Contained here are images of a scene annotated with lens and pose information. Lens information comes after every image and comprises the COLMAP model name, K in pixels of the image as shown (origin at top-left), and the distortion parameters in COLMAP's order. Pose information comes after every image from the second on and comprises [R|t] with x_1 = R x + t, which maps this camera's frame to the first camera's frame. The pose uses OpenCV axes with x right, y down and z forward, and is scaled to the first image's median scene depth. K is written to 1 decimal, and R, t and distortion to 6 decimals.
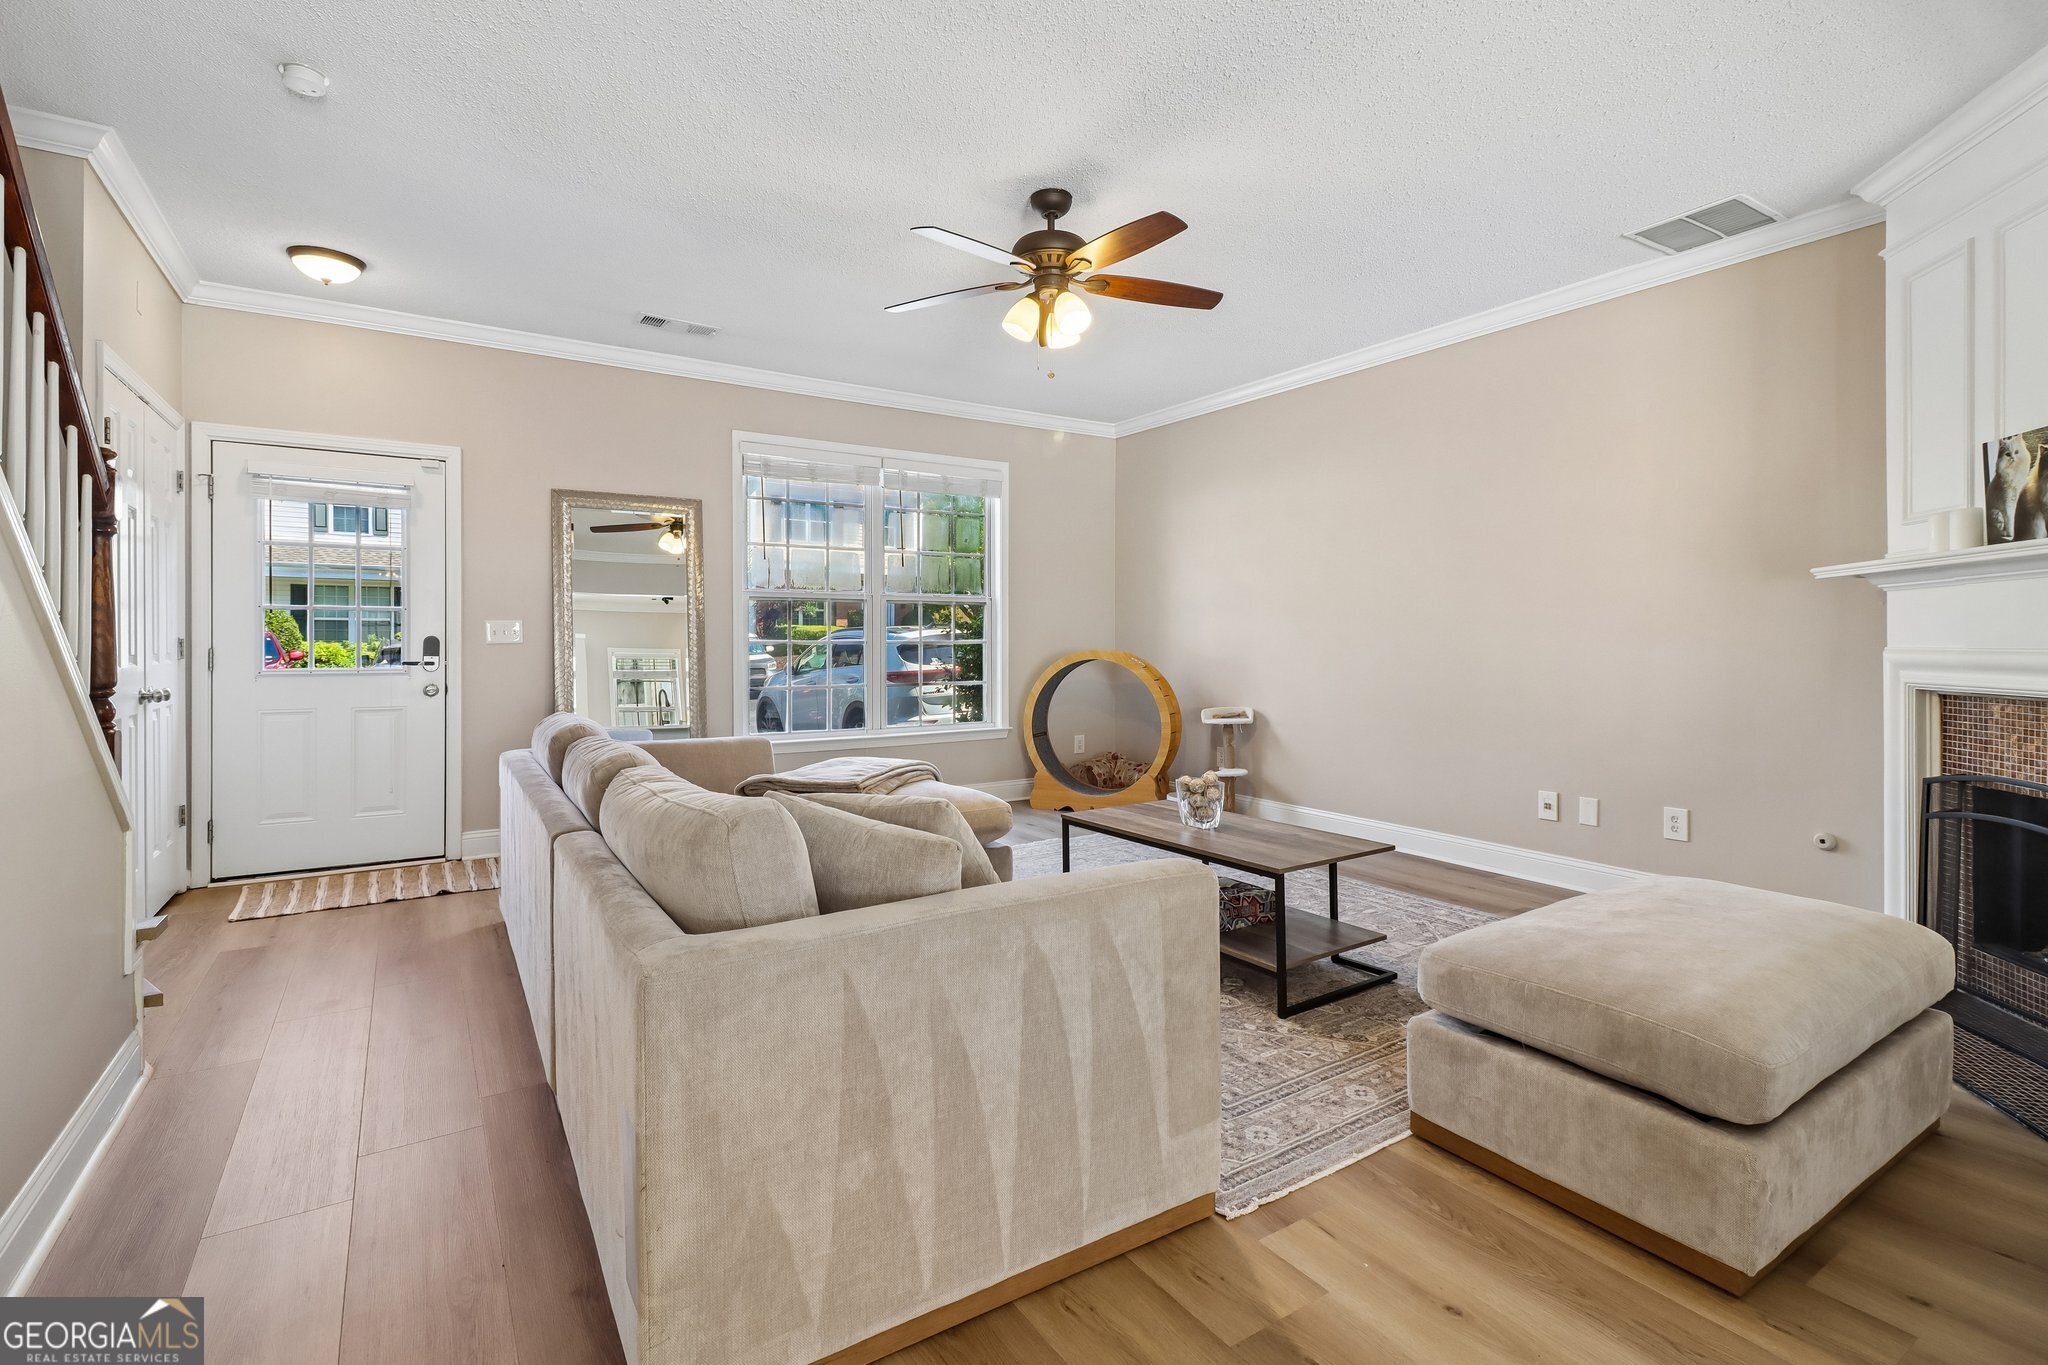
lens RADIAL K [[951.8, 0, 1028.4], [0, 951.8, 646.7], [0, 0, 1]] dist [0.022589, -0.013324]
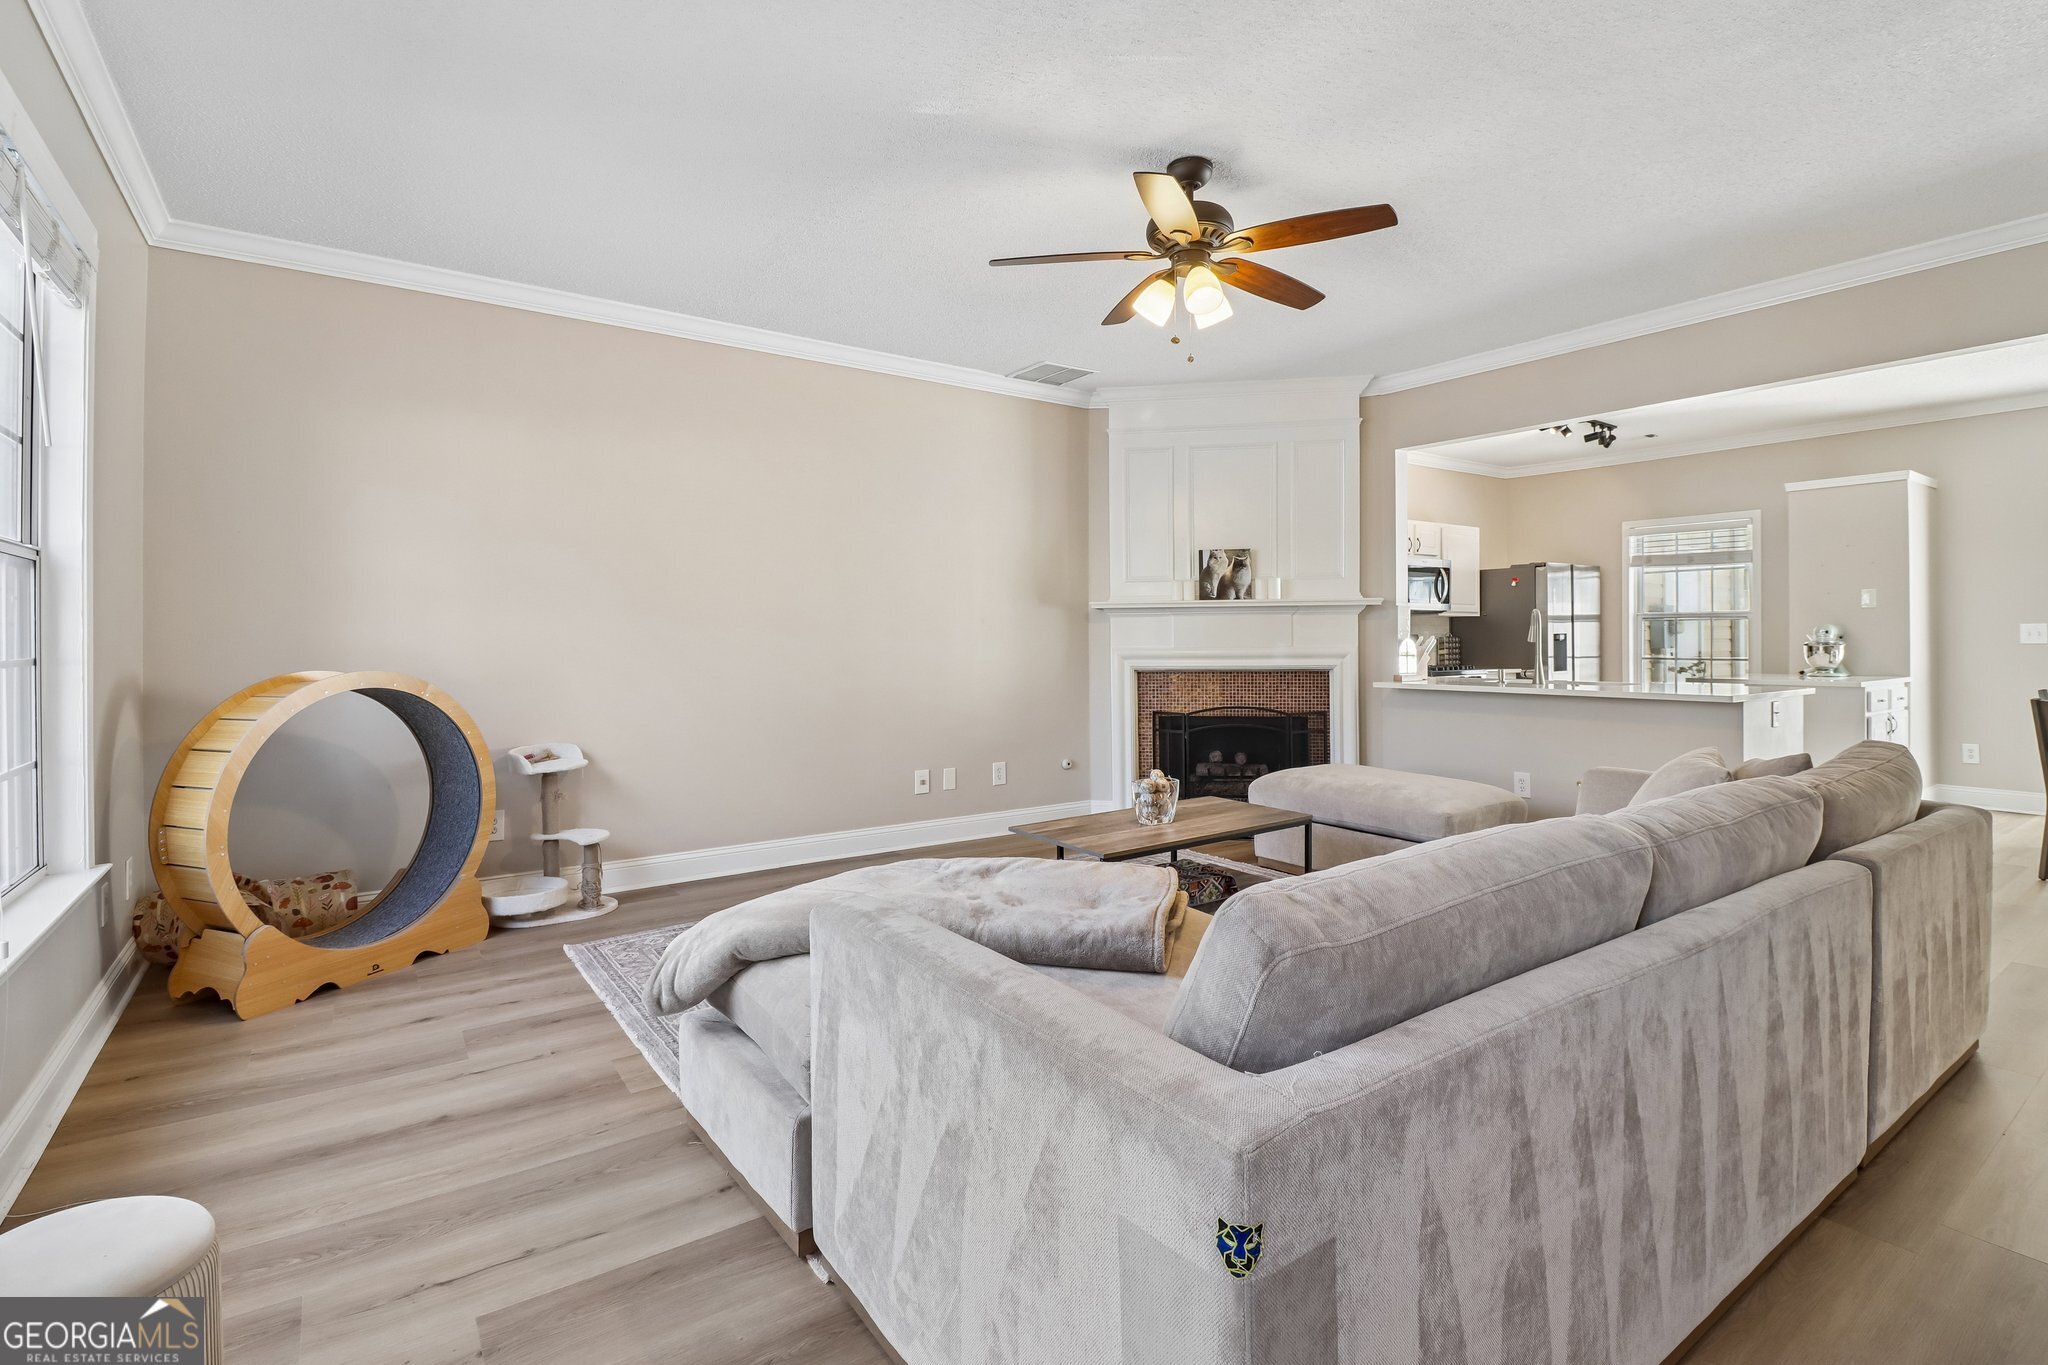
lens RADIAL K [[969.2, 0, 1021.3], [0, 969.2, 631.5], [0, 0, 1]] dist [-0.000377, -0.014550]
pose [[-0.042447, 0.004131, 0.999090, -0.767794], [0.010724, 0.999936, -0.003679, -0.020674], [-0.999041, 0.010558, -0.042488, 1.027768]]
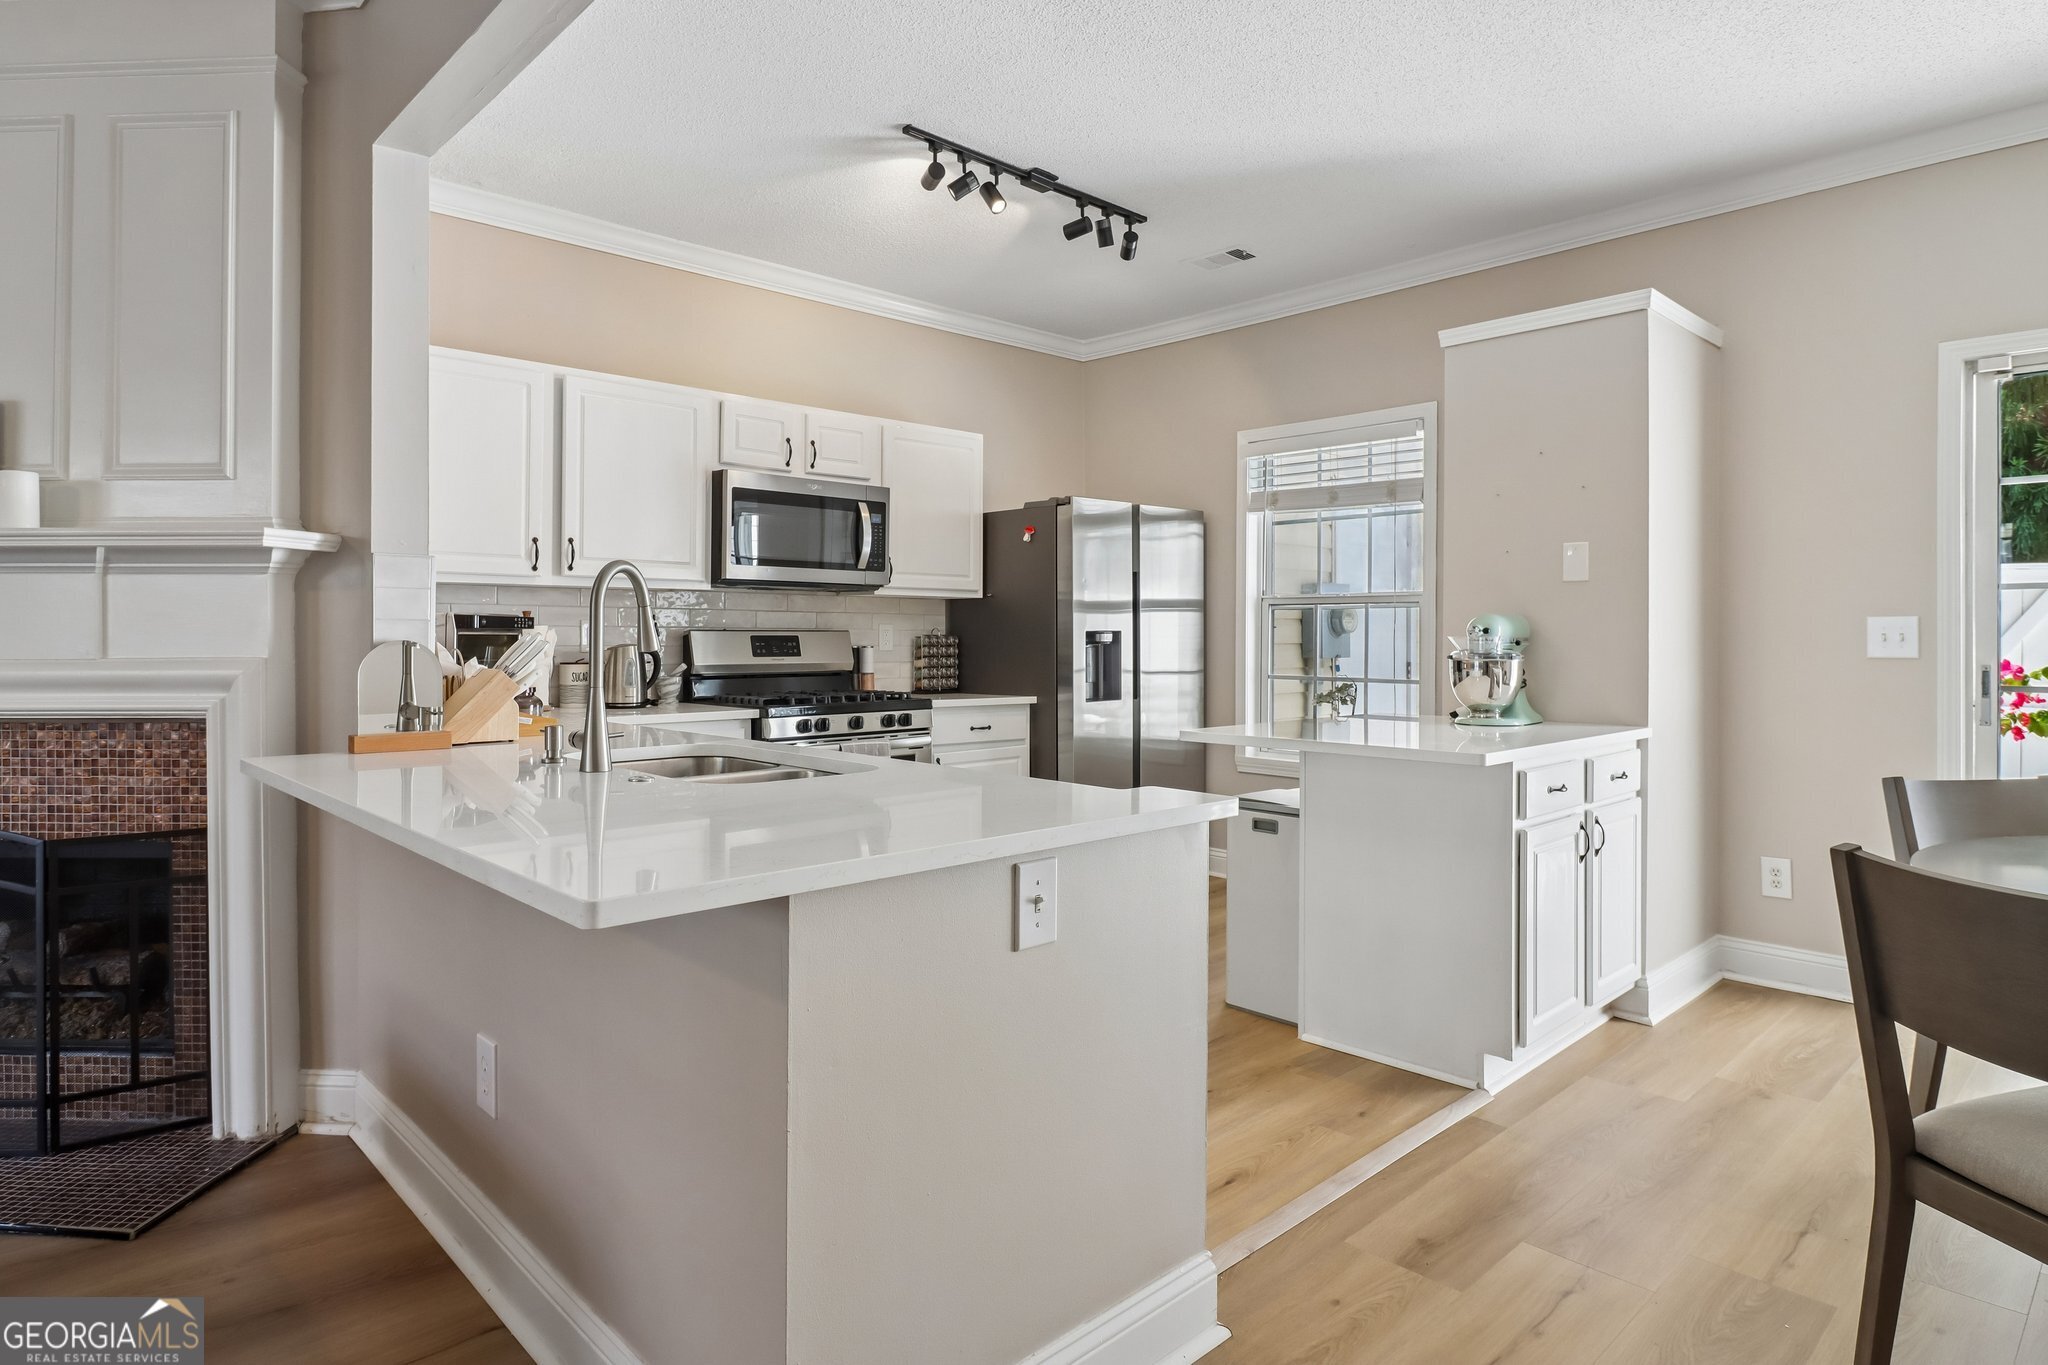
lens RADIAL K [[1141.2, 0, 1028.8], [0, 1141.2, 631.0], [0, 0, 1]] dist [-0.002580, -0.001871]
pose [[-0.183683, 0.000219, 0.982985, -0.054866], [0.002867, 0.999996, 0.000313, -0.012944], [-0.982981, 0.002876, -0.183683, 0.157198]]
